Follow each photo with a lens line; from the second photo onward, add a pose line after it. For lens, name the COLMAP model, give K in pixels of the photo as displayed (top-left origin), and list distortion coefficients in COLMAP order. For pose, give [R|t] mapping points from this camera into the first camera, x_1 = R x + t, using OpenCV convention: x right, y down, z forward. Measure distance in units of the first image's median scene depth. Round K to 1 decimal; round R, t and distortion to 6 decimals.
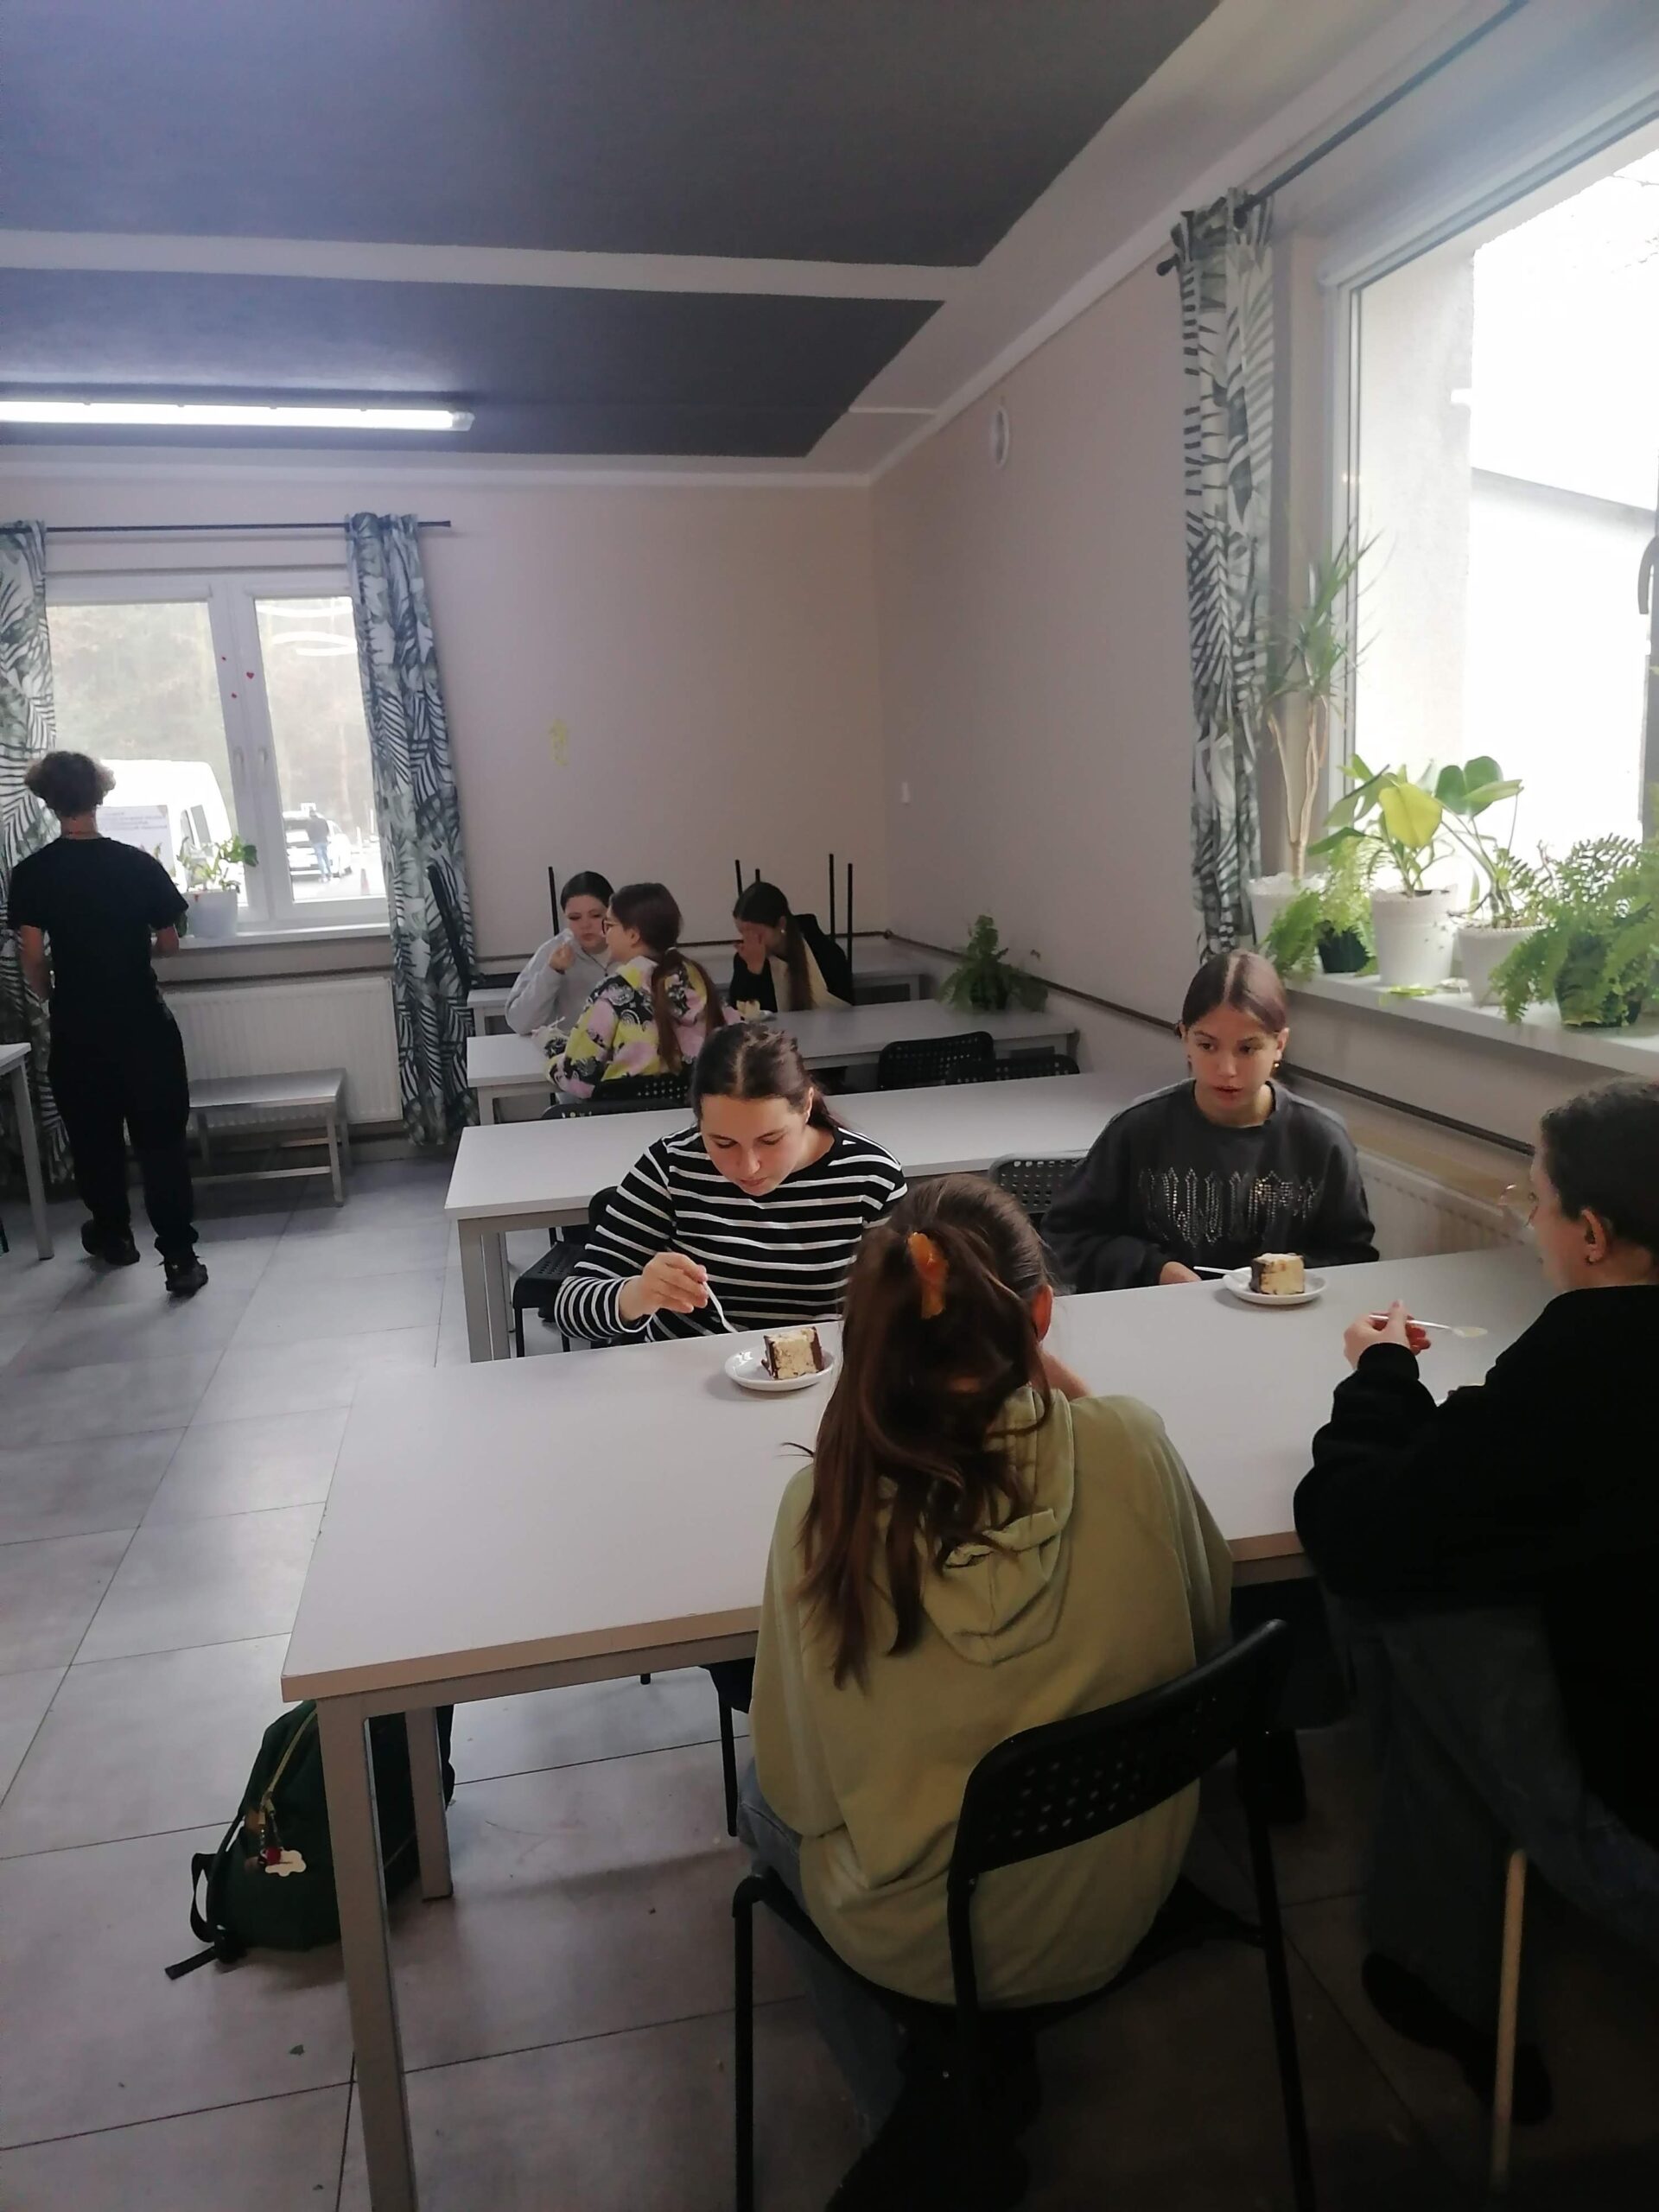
lens RADIAL K [[1586.8, 0, 829.5], [0, 1586.8, 1106.0], [0, 0, 1]] dist [0.002181, -0.037701]
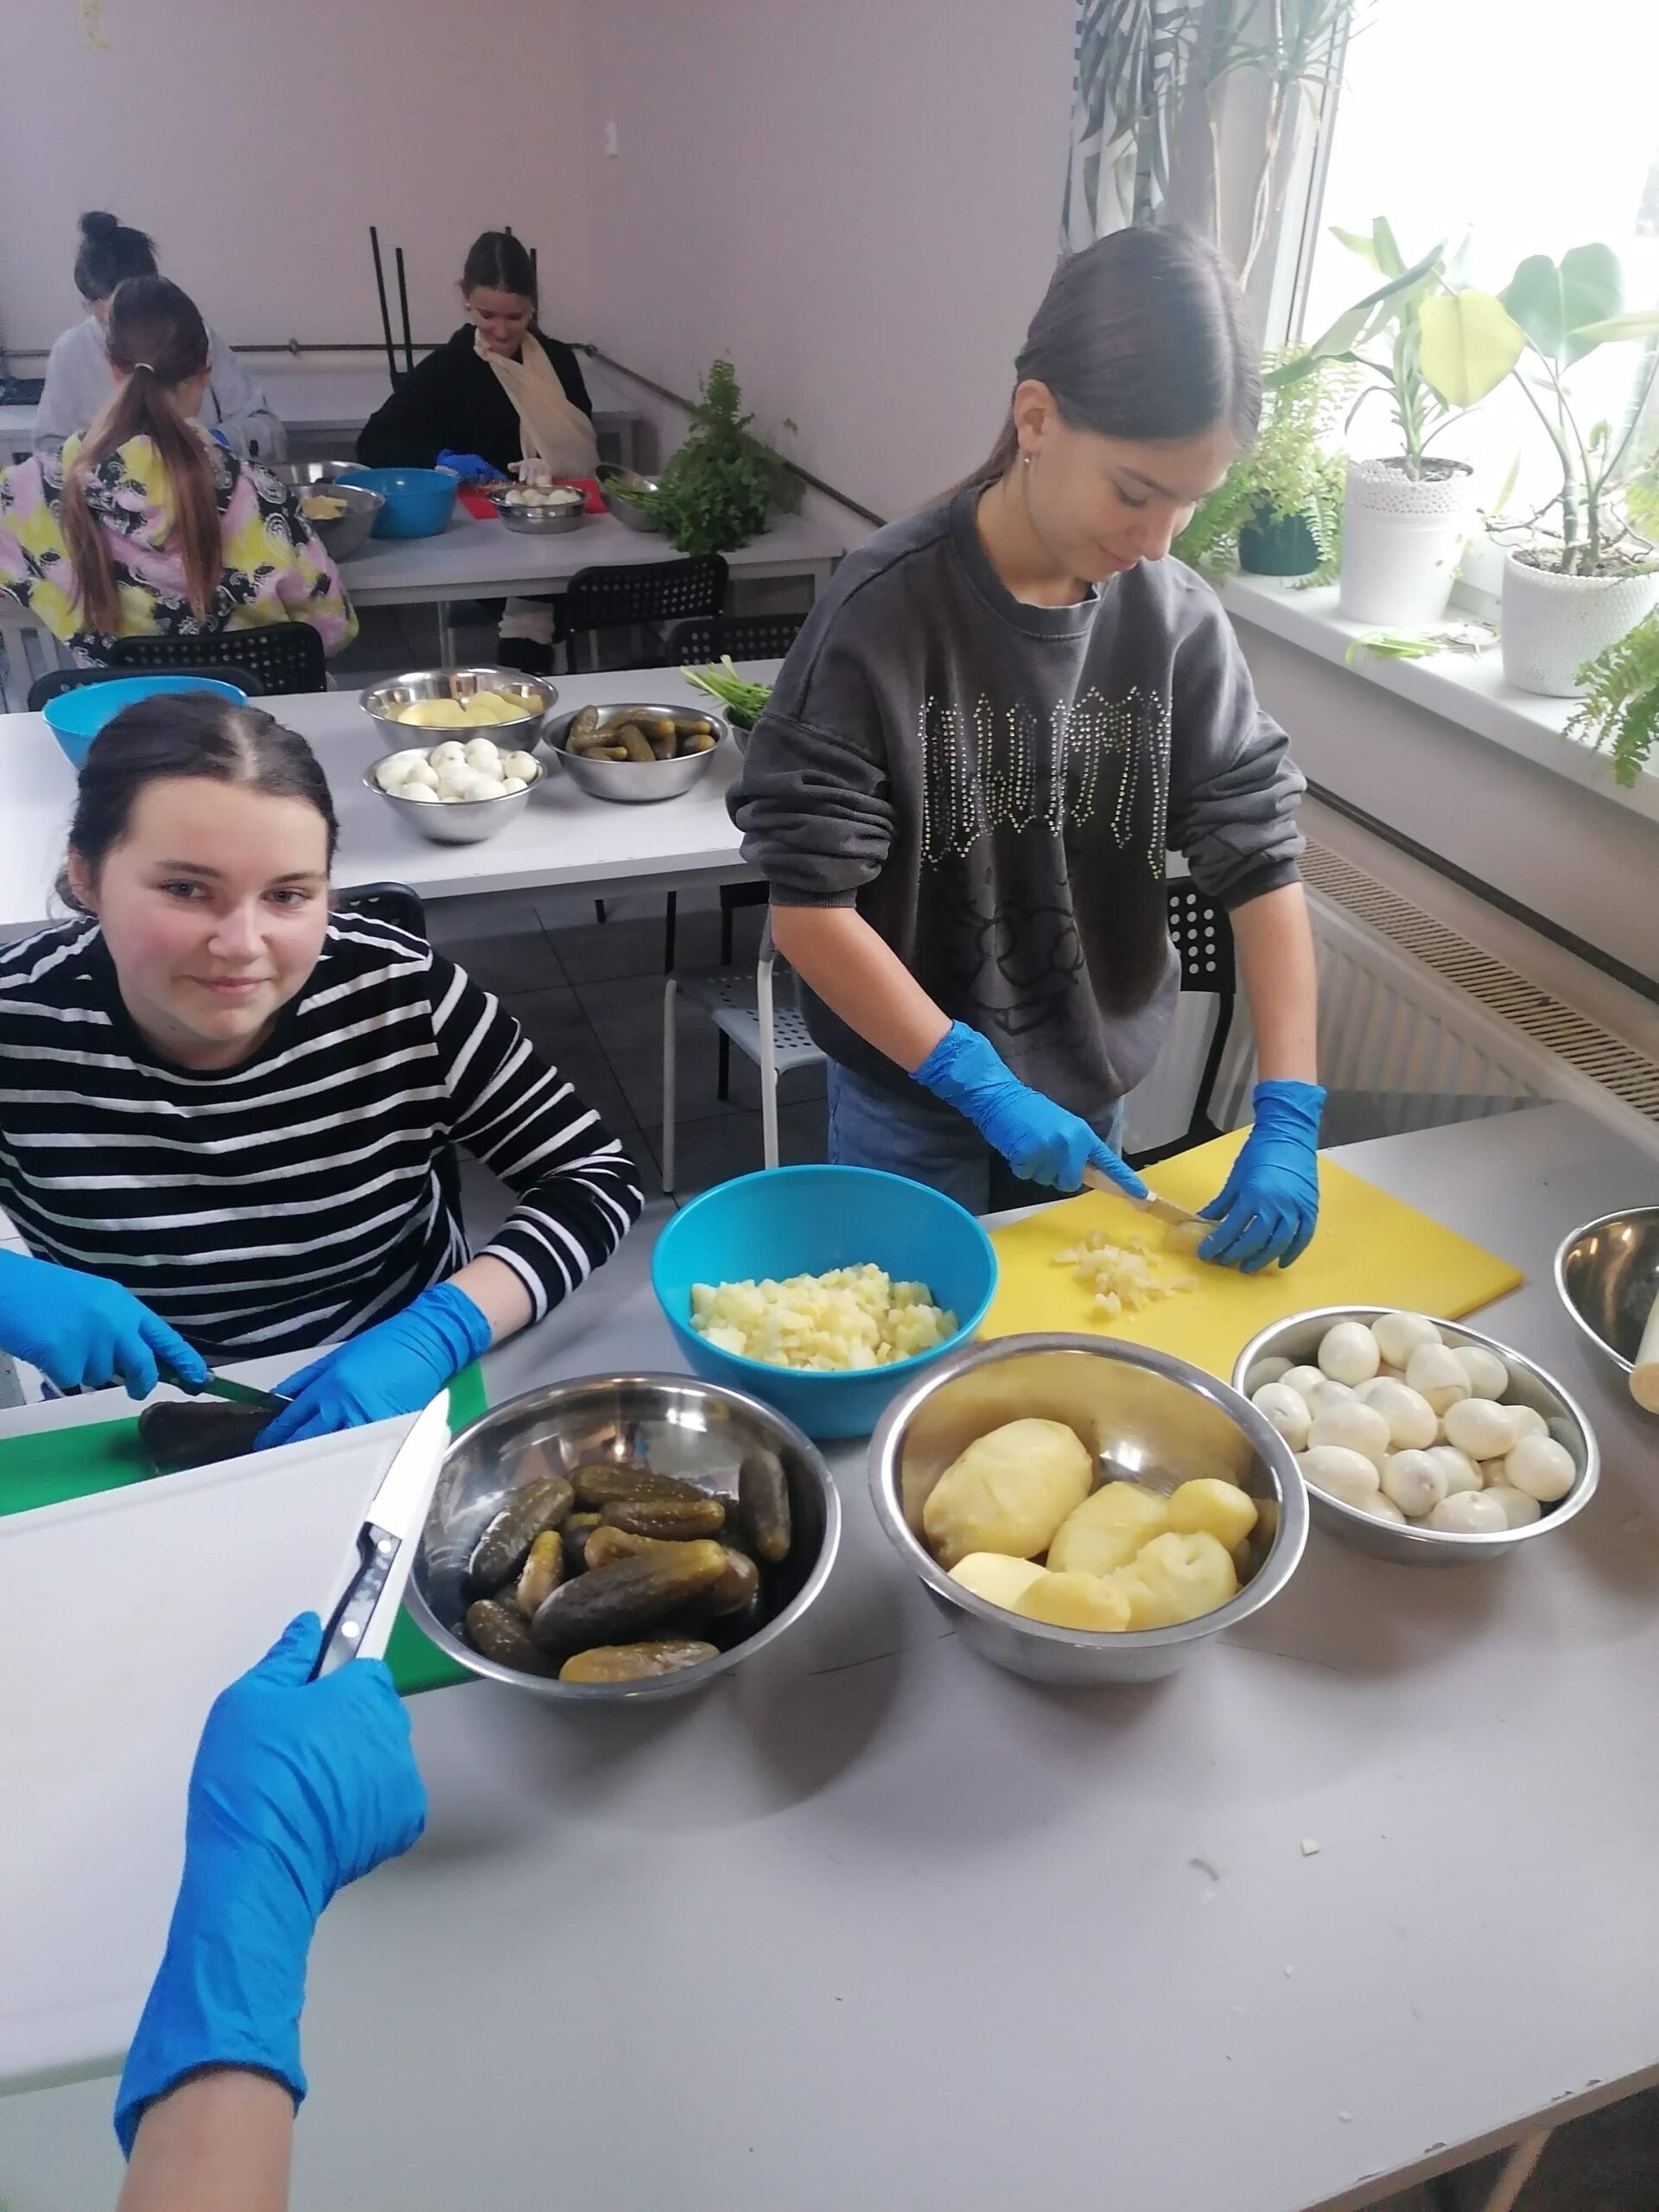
lens RADIAL K [[1761.6, 0, 829.5], [0, 1761.6, 1106.0], [0, 0, 1]] dist [-0.001060, -0.000958]
pose [[0.986155, 0.007730, 0.165645, 0.030994], [-0.058971, 0.949963, 0.306744, -0.082376], [-0.154986, -0.312265, 0.937267, 0.279553]]
